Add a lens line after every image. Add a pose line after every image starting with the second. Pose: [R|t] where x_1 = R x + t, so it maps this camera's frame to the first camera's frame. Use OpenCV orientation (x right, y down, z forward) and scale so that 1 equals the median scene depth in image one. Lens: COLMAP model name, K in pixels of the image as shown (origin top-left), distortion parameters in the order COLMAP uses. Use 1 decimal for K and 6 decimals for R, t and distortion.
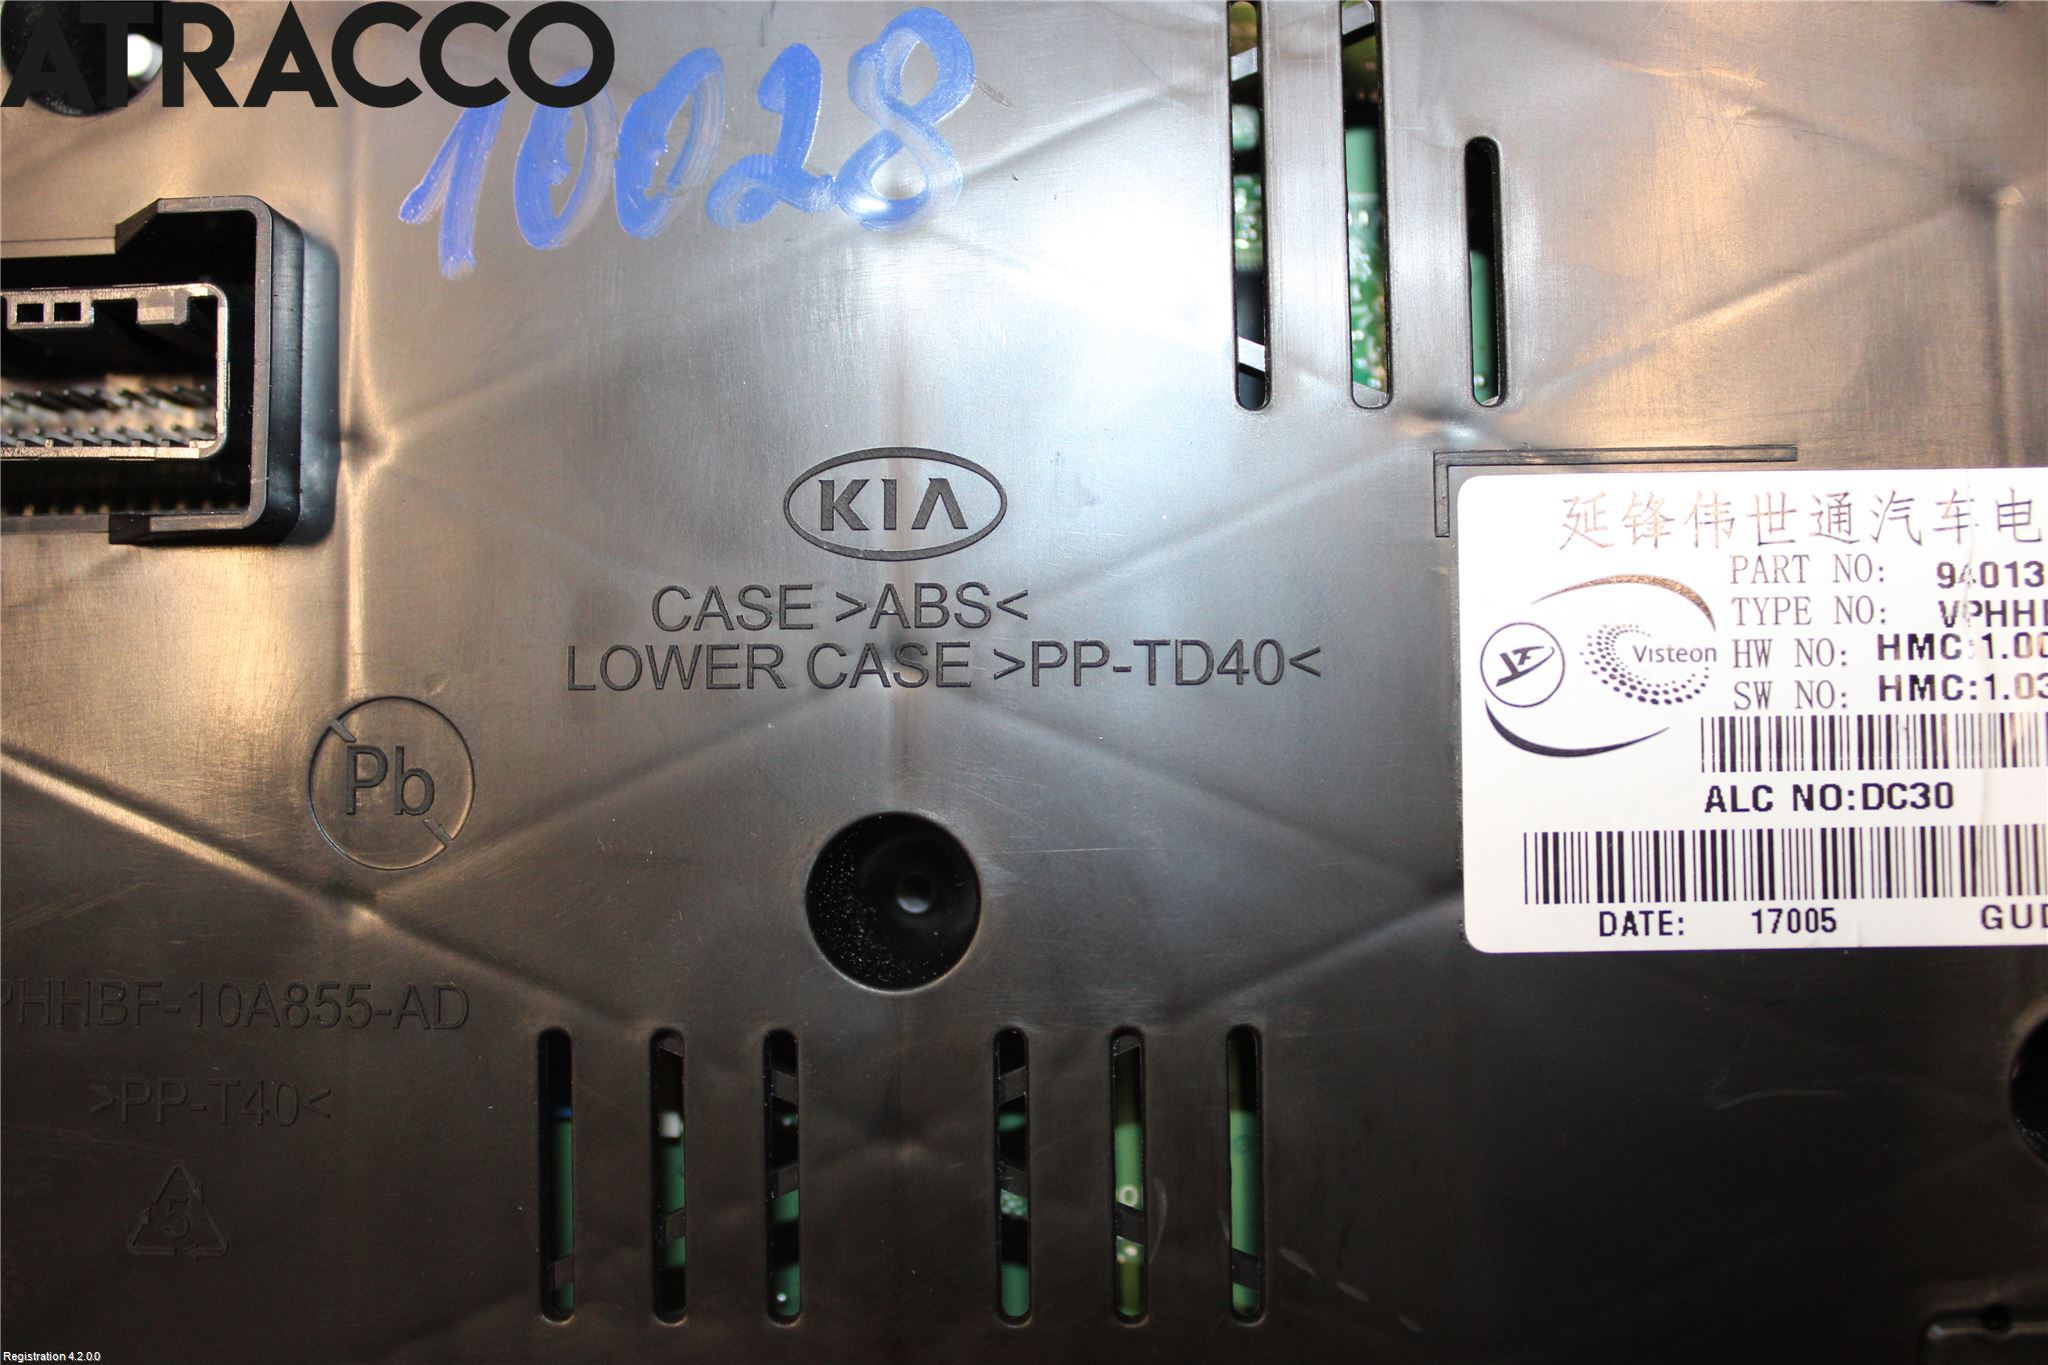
lens RADIAL K [[2294.0, 0, 1006.3], [0, 2294.0, 631.6], [0, 0, 1]] dist [-0.109385, 0.000000]
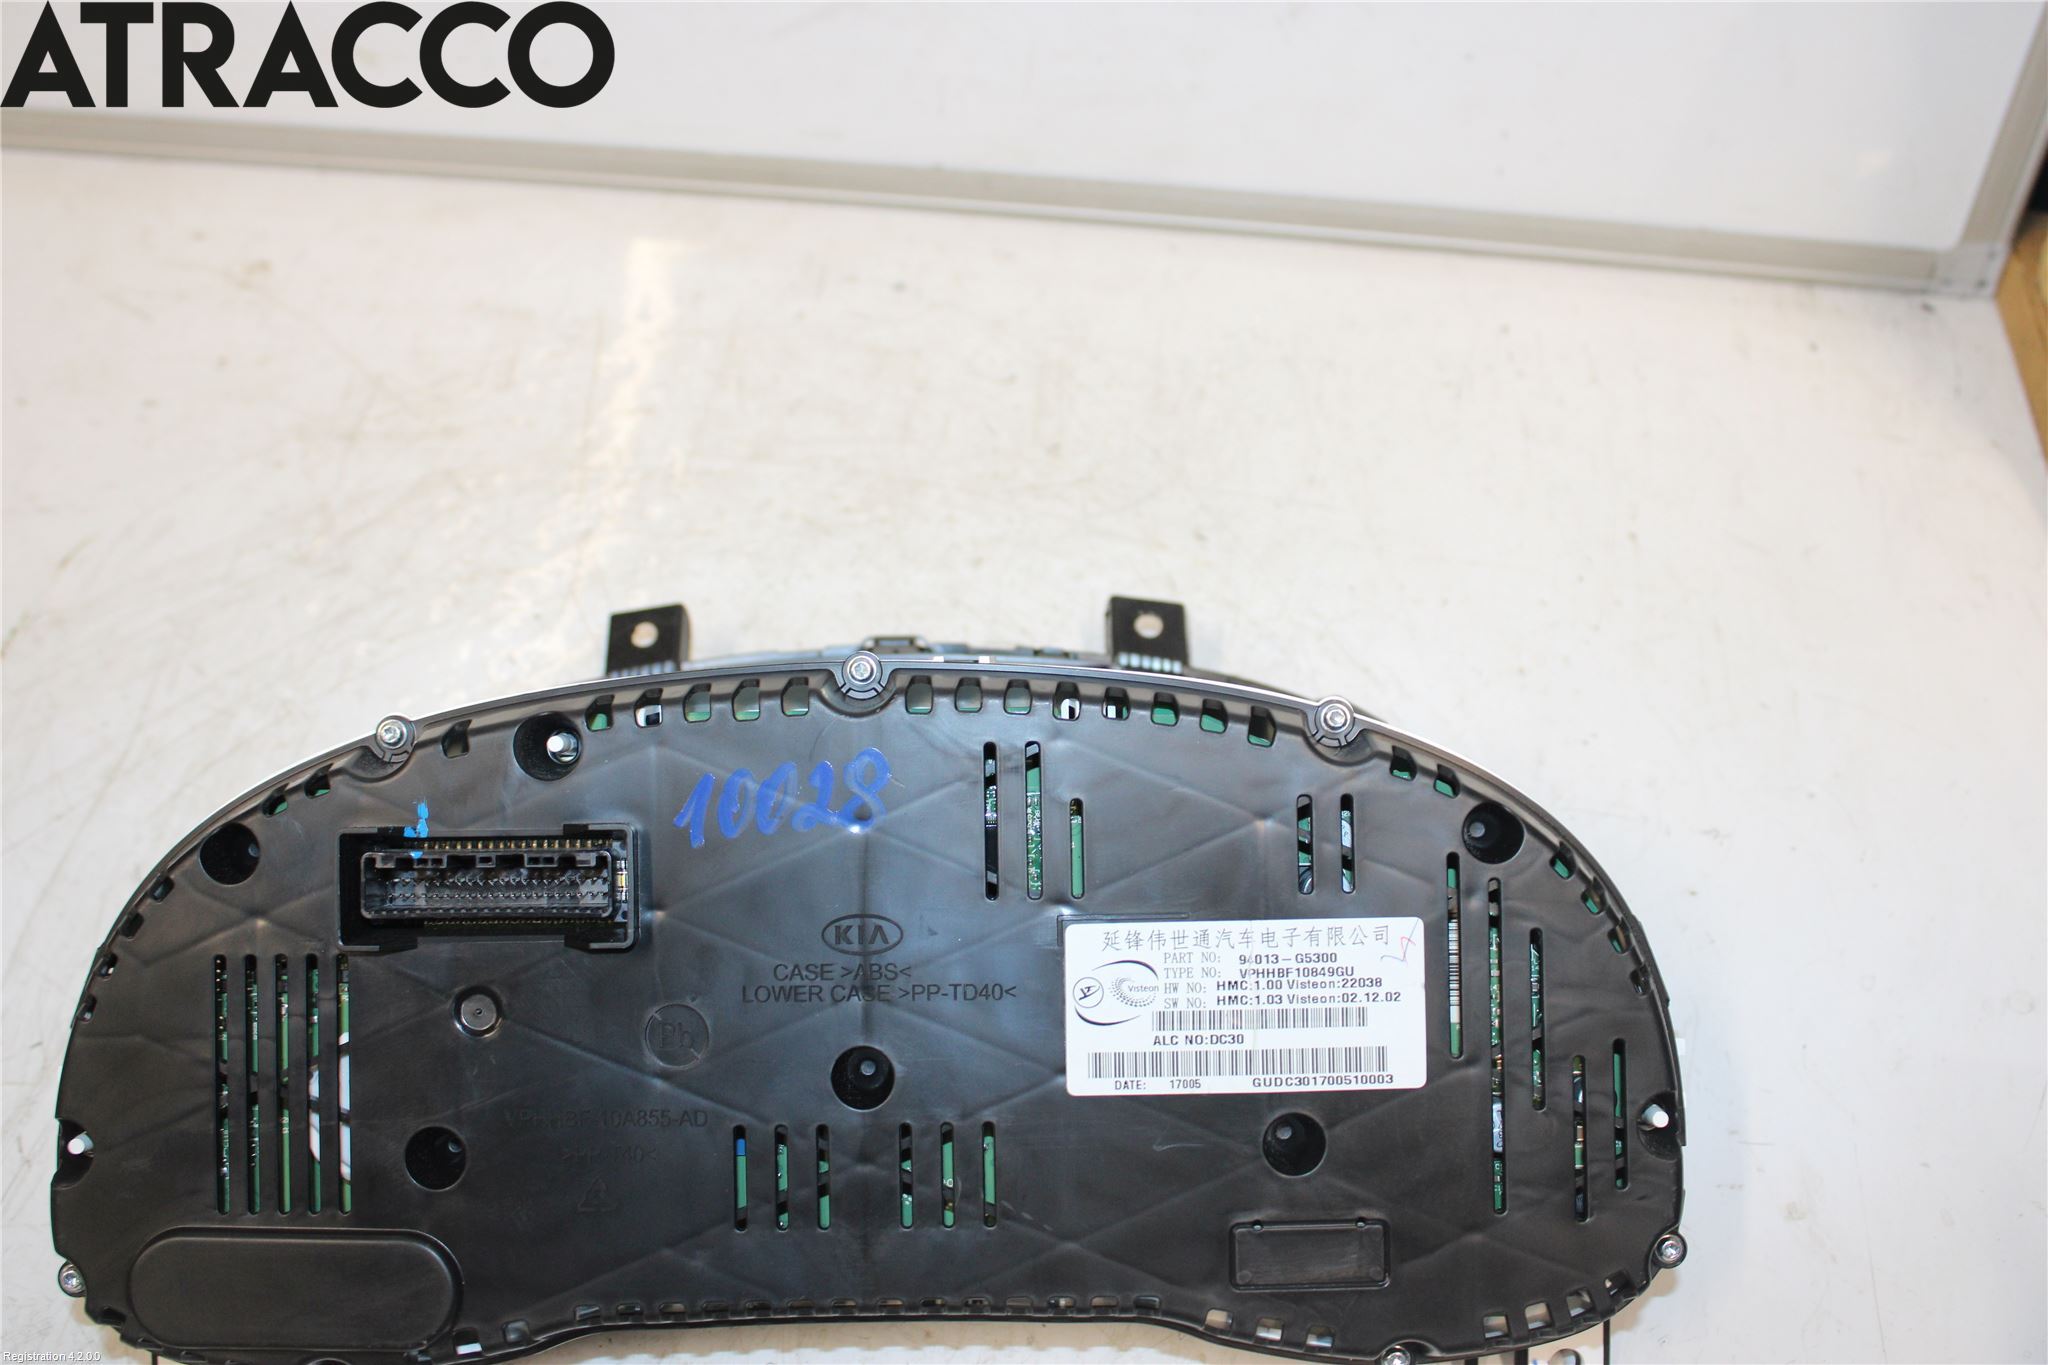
lens RADIAL K [[2294.0, 0, 1025.3], [0, 2294.0, 684.5], [0, 0, 1]] dist [-0.109385, 0.000000]
pose [[0.998367, -0.002277, 0.057081, -0.009731], [0.000873, 0.999697, 0.024595, -0.428389], [-0.057120, -0.024505, 0.998067, -1.769381]]
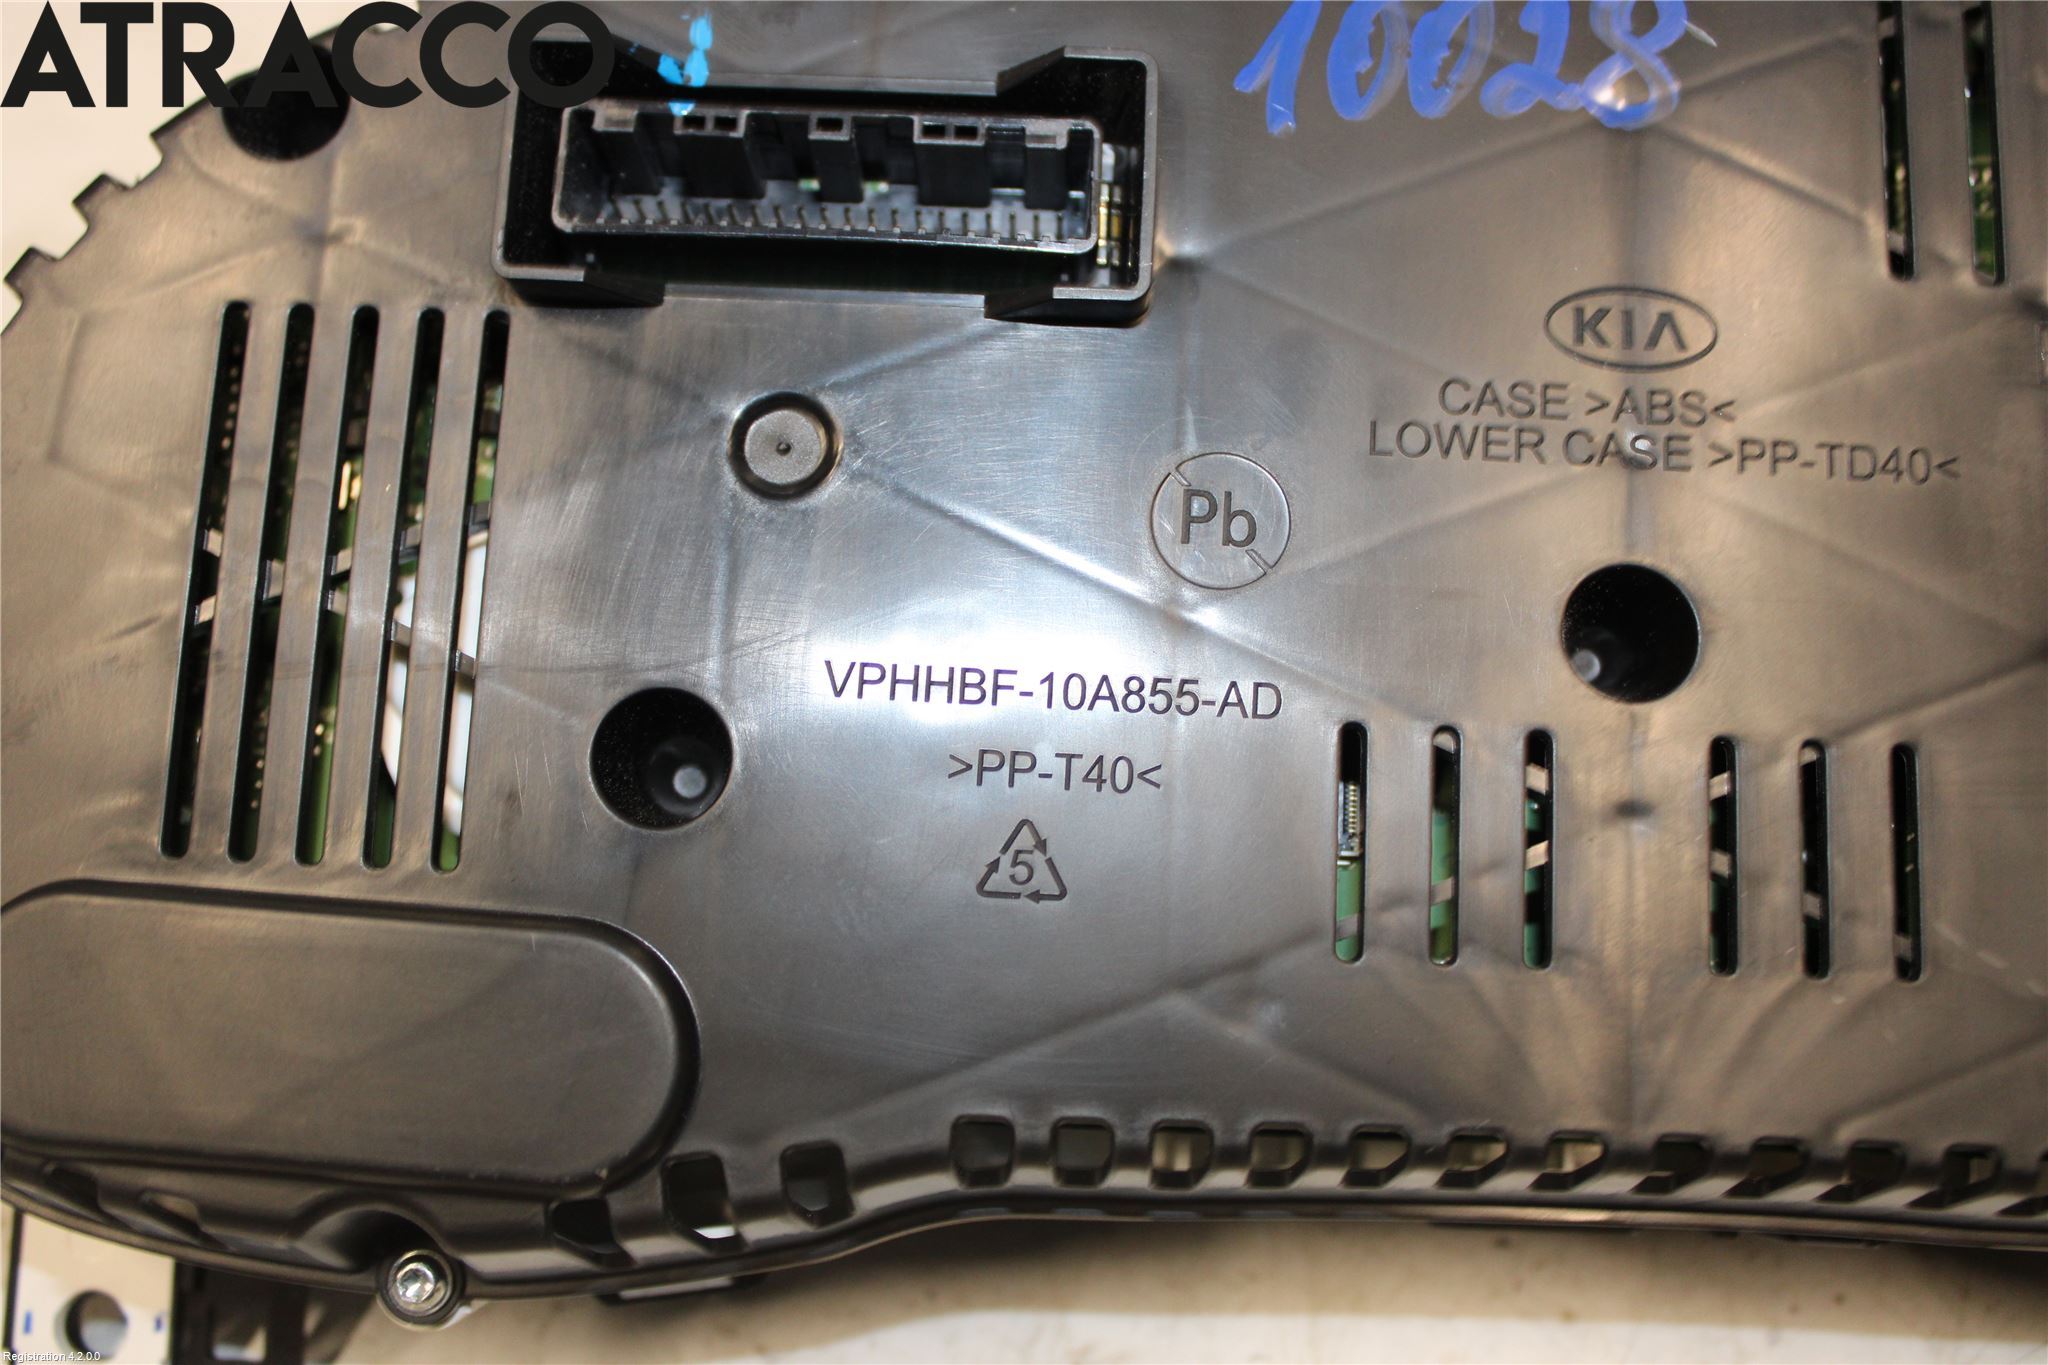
lens RADIAL K [[2294.0, 0, 984.0], [0, 2294.0, 623.4], [0, 0, 1]] dist [-0.109385, 0.000000]
pose [[0.997370, 0.066451, 0.028932, -0.439488], [-0.062077, 0.989279, -0.132190, 0.300077], [-0.037406, 0.130047, 0.990802, -0.219837]]
